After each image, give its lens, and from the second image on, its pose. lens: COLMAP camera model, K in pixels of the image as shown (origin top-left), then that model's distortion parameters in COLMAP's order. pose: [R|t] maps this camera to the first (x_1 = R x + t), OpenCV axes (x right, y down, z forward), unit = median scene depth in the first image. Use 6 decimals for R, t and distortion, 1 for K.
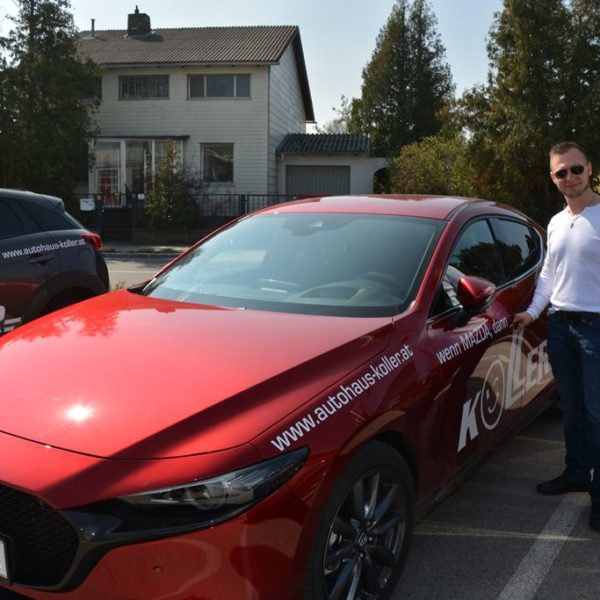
lens RADIAL K [[701.8, 0, 300.0], [0, 701.8, 300.0], [0, 0, 1]] dist [-0.164086, 0.039580]
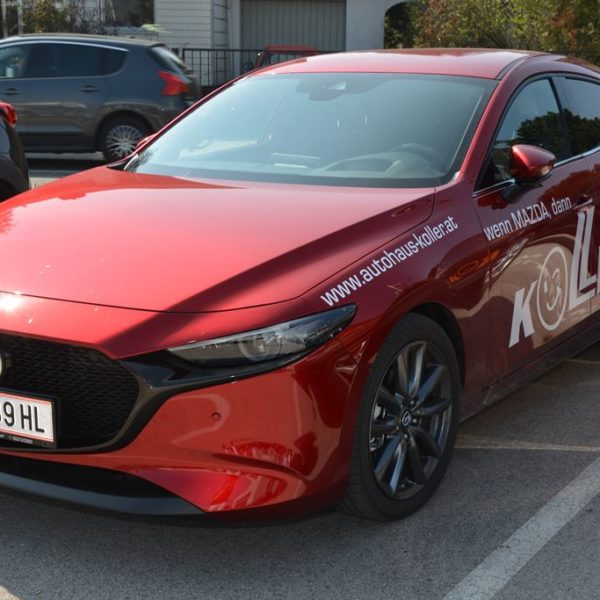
lens RADIAL K [[1126.8, 0, 300.0], [0, 1126.8, 300.0], [0, 0, 1]] dist [0.049029, 0.345850]
pose [[0.999494, -0.008157, 0.030743, -0.096612], [0.006020, 0.997601, 0.068969, 0.074904], [-0.031232, -0.068749, 0.997145, -0.503235]]
